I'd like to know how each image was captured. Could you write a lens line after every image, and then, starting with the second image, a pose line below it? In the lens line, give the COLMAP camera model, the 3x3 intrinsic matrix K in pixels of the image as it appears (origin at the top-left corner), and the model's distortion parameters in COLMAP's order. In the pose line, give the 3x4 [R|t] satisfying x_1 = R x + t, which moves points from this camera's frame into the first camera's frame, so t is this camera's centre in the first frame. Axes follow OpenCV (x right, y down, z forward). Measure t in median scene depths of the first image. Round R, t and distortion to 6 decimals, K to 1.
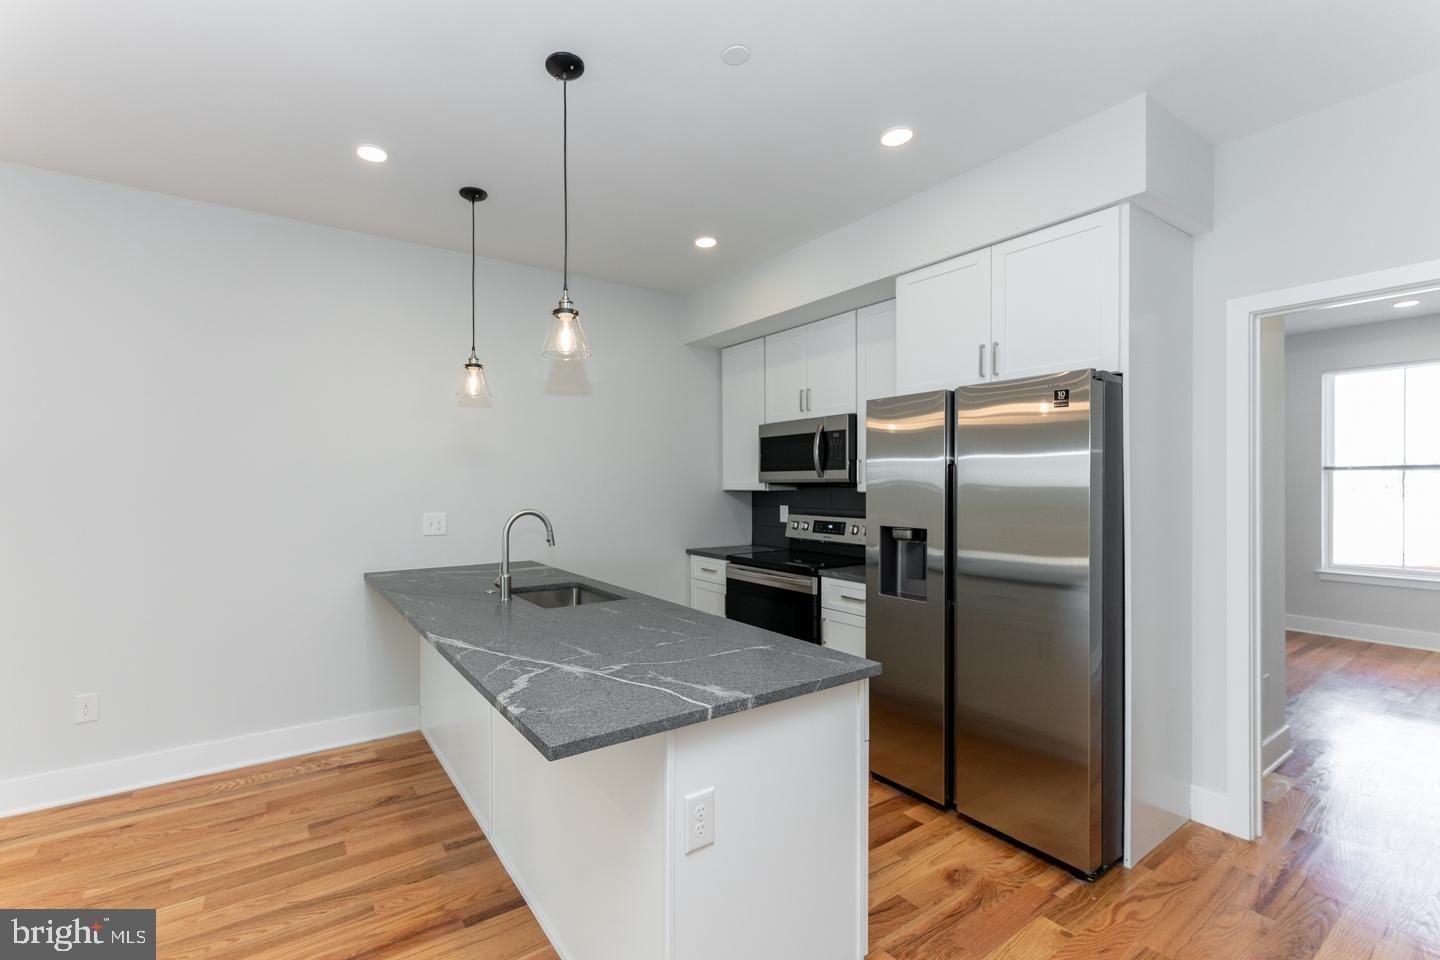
lens RADIAL K [[596.1, 0, 666.3], [0, 596.1, 483.9], [0, 0, 1]] dist [0.001364, 0.000061]
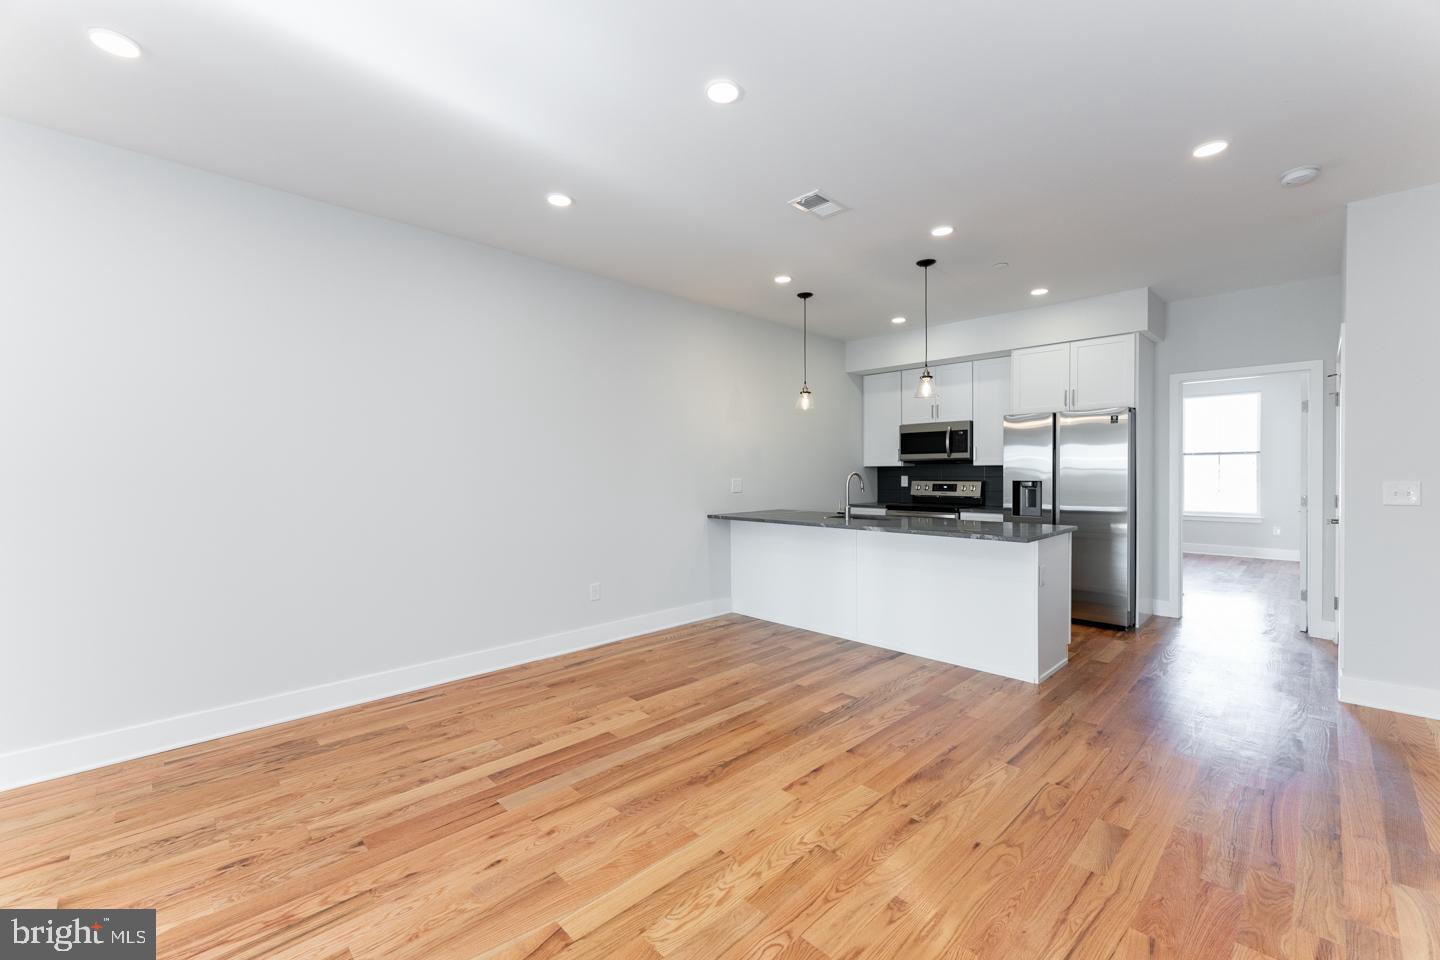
lens RADIAL K [[572.2, 0, 713.3], [0, 572.2, 476.7], [0, 0, 1]] dist [0.002295, 0.000153]
pose [[0.981538, -0.004592, 0.191212, -0.724315], [0.003416, 0.999973, 0.006477, 0.032257], [-0.191237, -0.005705, 0.981527, -0.487983]]
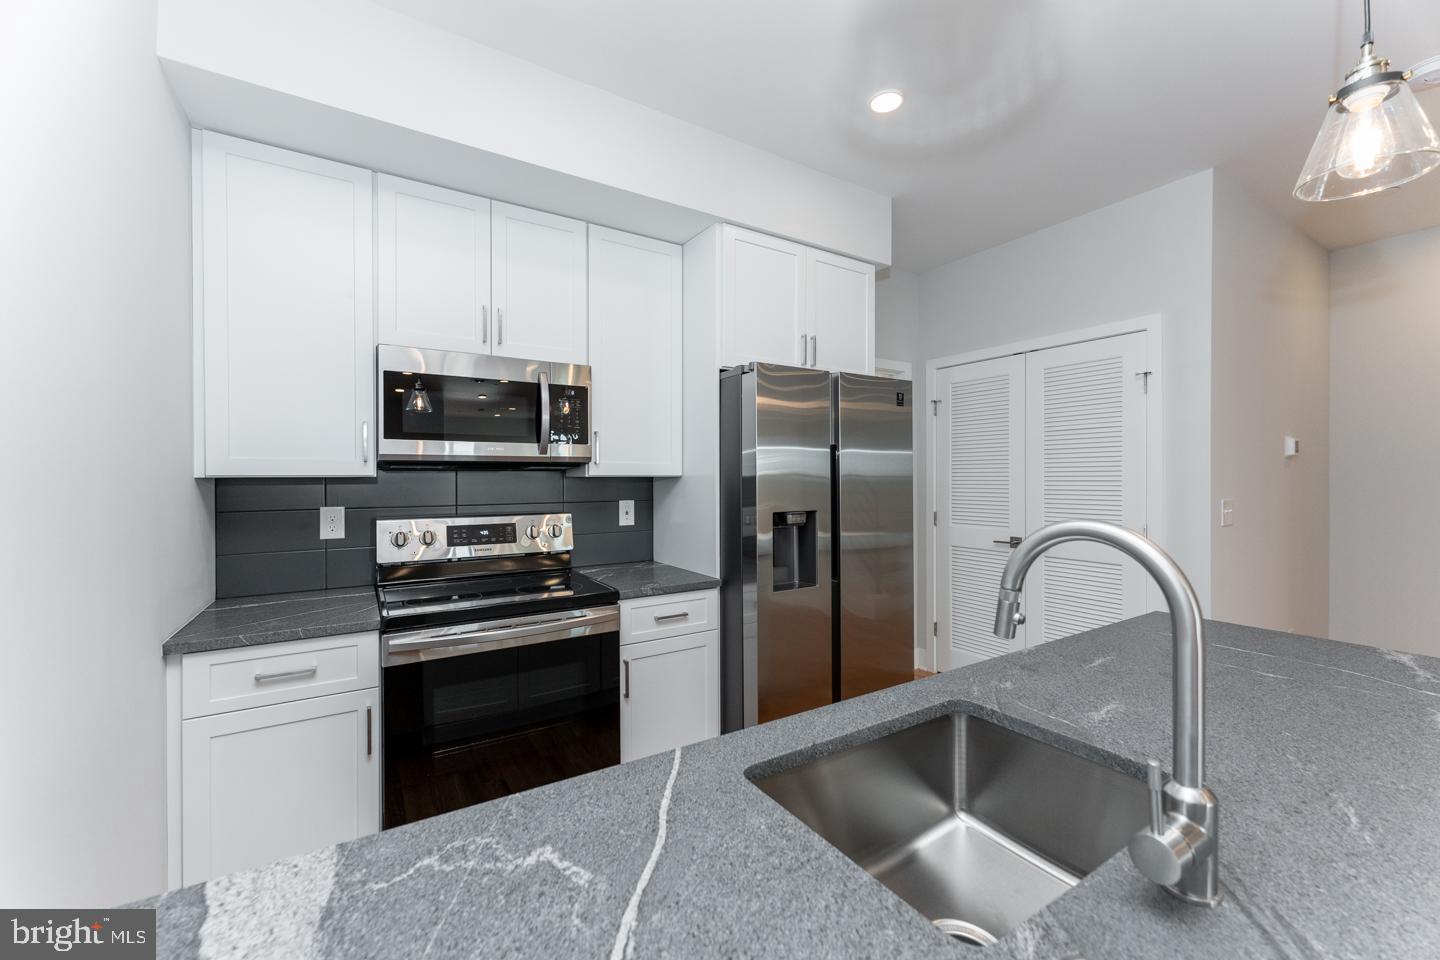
lens RADIAL K [[572.2, 0, 713.3], [0, 572.2, 476.7], [0, 0, 1]] dist [0.002295, 0.000153]
pose [[0.035057, -0.003195, 0.999380, -0.349280], [0.000623, 0.999995, 0.003175, 0.011357], [-0.999385, 0.000511, 0.035059, 0.796695]]
